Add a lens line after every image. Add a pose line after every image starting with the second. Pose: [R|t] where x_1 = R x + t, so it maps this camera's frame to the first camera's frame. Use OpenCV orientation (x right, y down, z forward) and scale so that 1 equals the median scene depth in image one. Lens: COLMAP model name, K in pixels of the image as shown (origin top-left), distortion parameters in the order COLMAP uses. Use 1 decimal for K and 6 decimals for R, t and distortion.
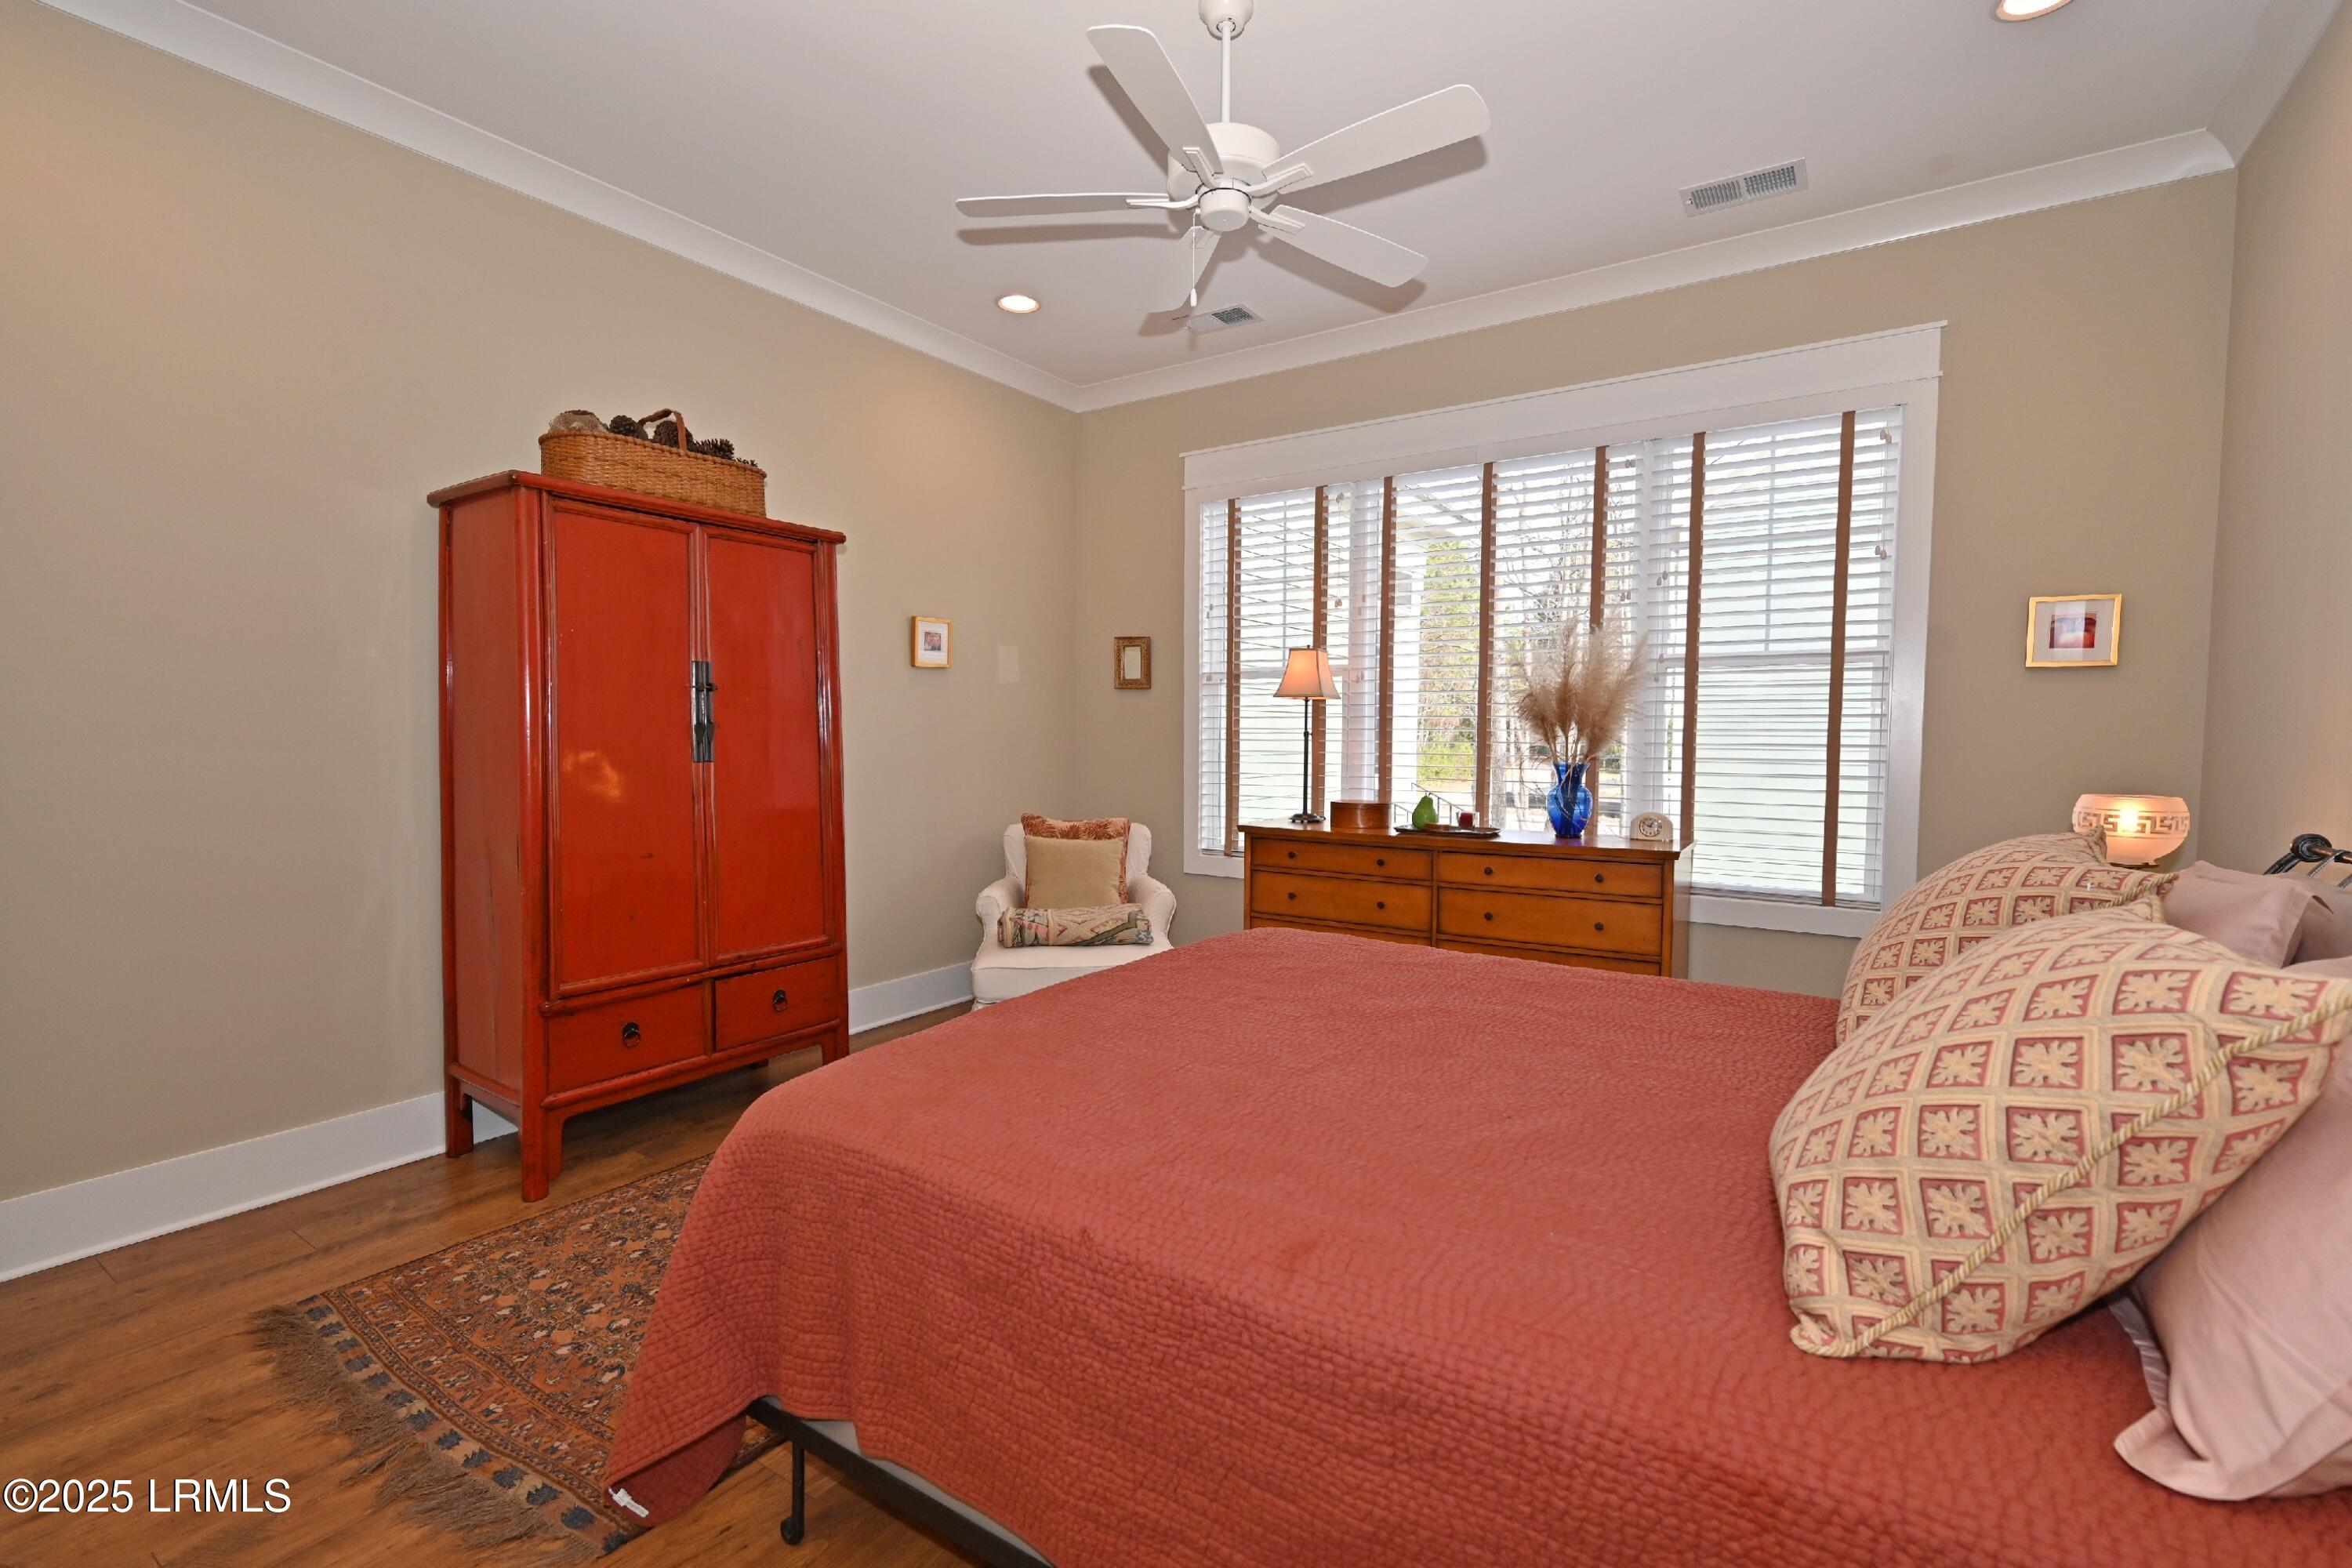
lens RADIAL K [[1075.2, 0, 1178.4], [0, 1075.2, 786.0], [0, 0, 1]] dist [0.001149, 0.000329]
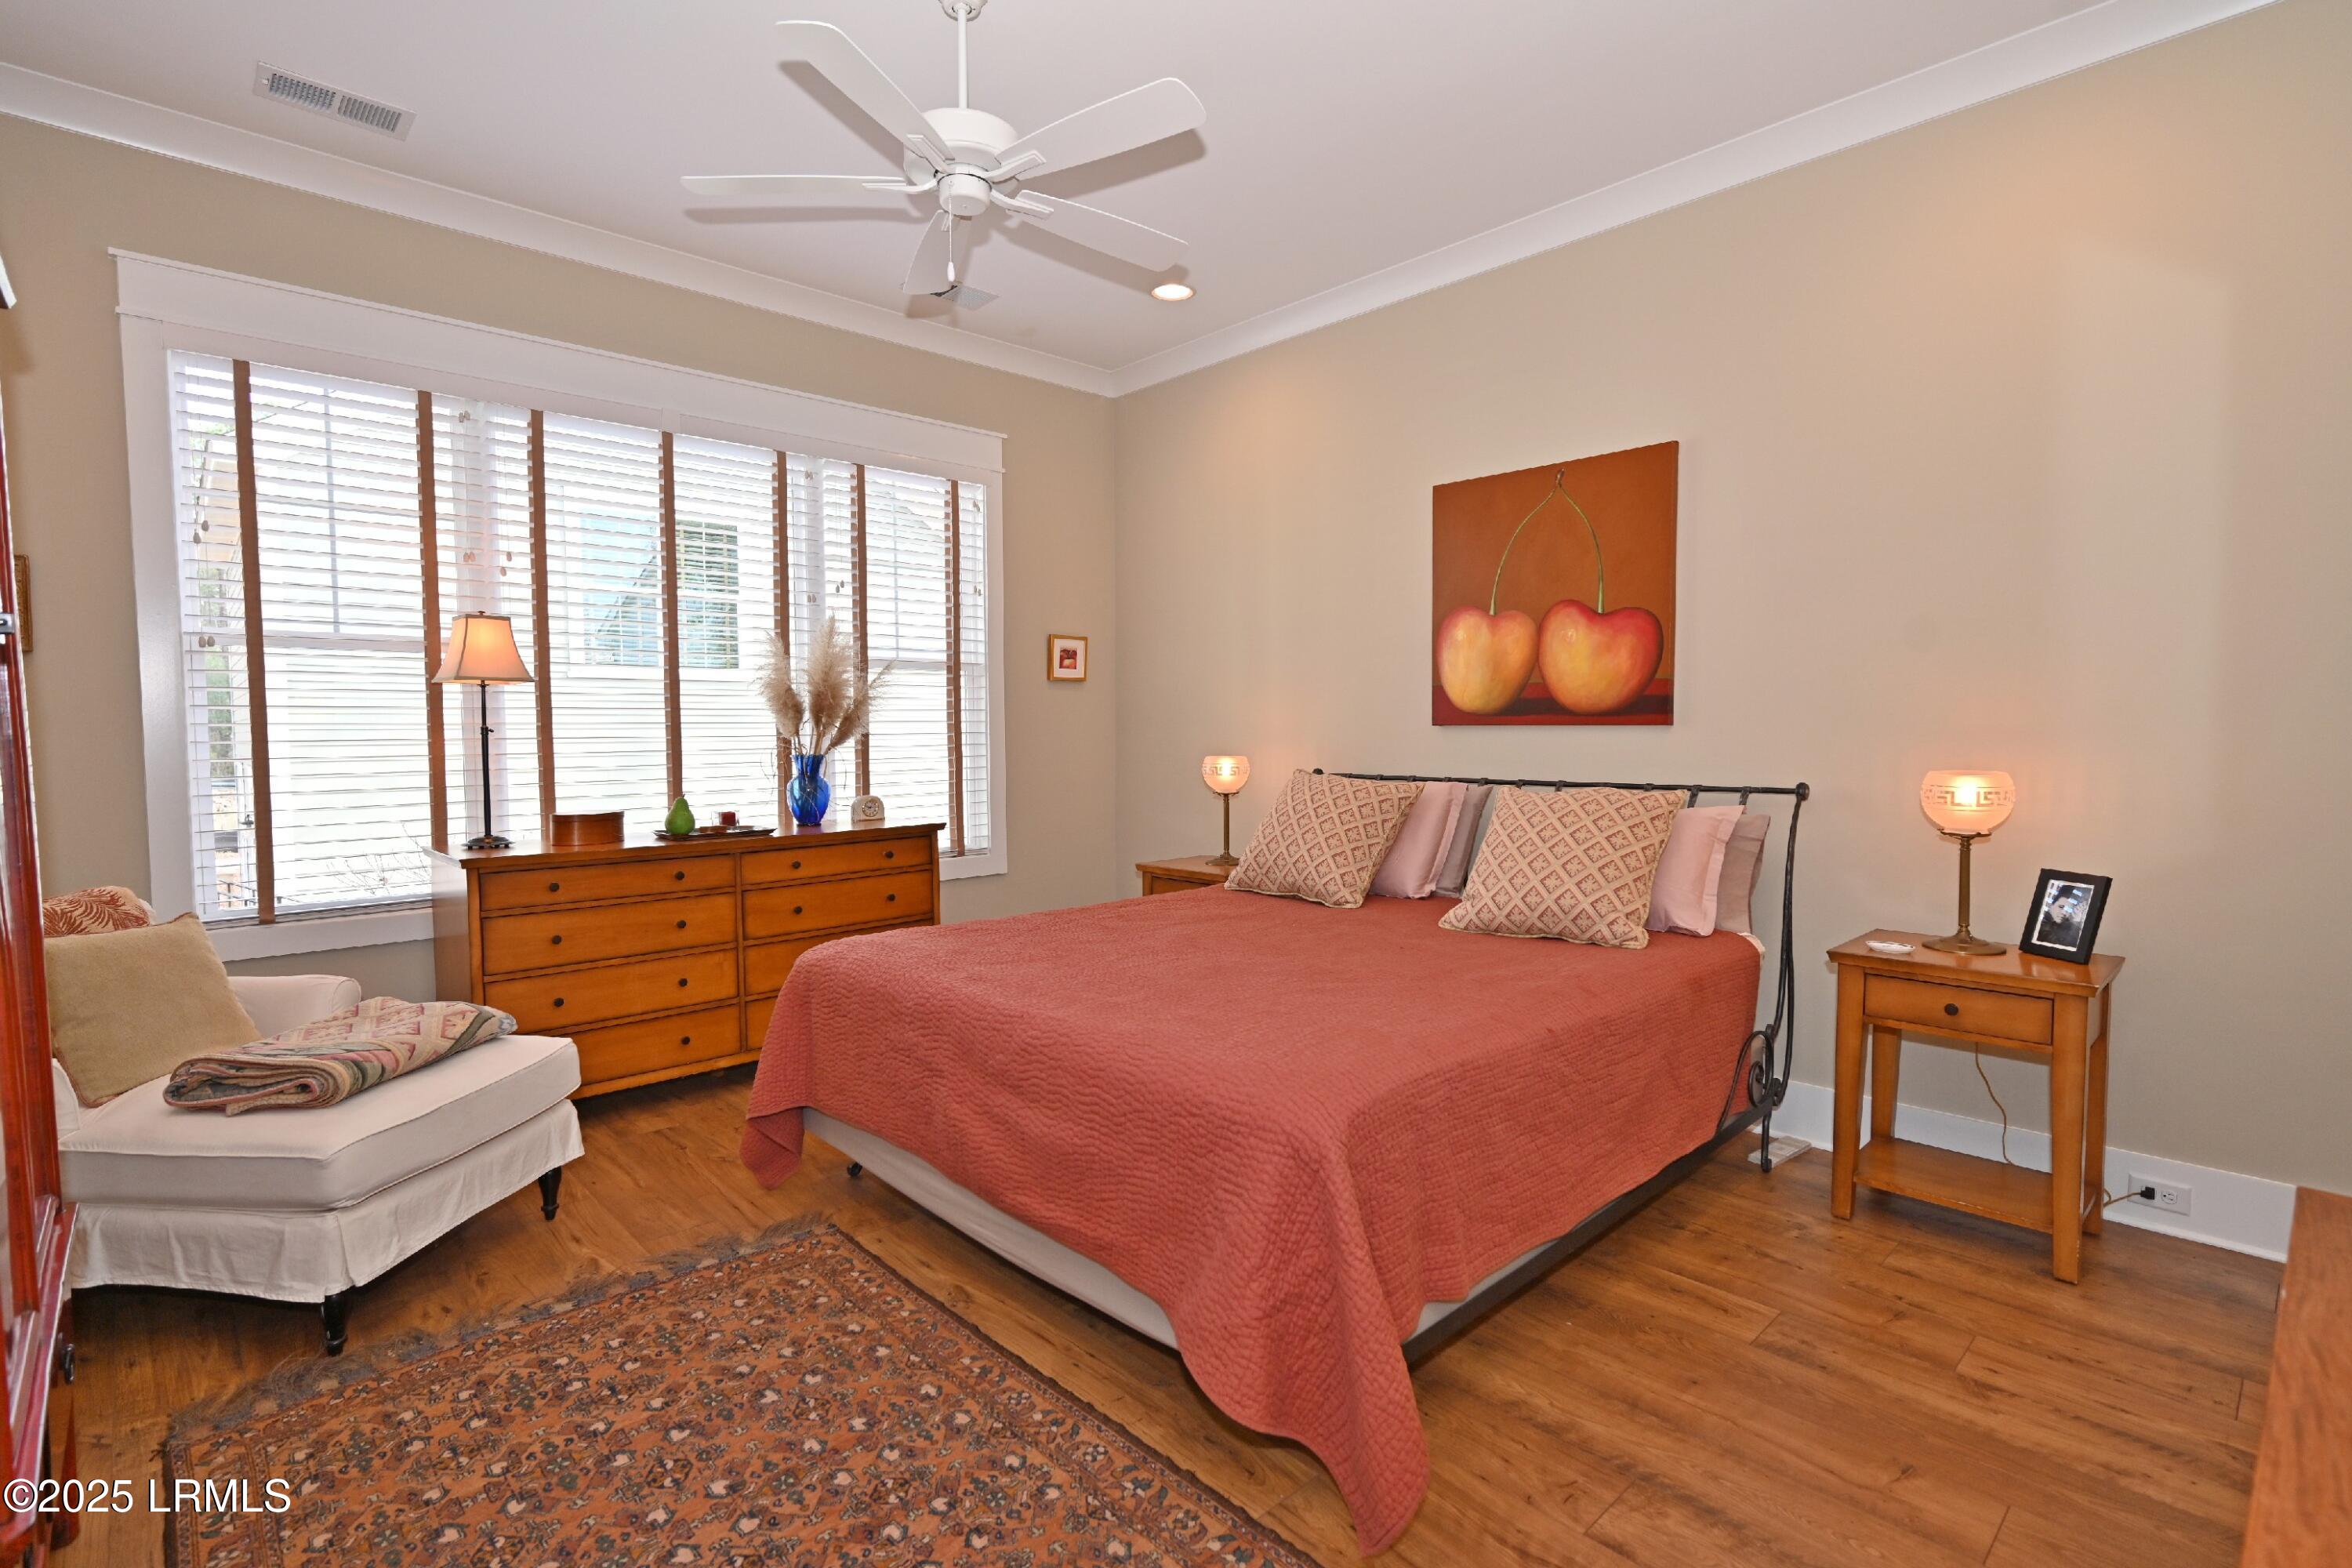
lens RADIAL K [[1101.5, 0, 1166.6], [0, 1101.5, 784.5], [0, 0, 1]] dist [-0.003019, -0.000112]
pose [[0.229829, -0.060274, 0.971363, -0.555326], [0.055058, 0.997287, 0.048855, -0.023192], [-0.971672, 0.042253, 0.232524, 0.391465]]
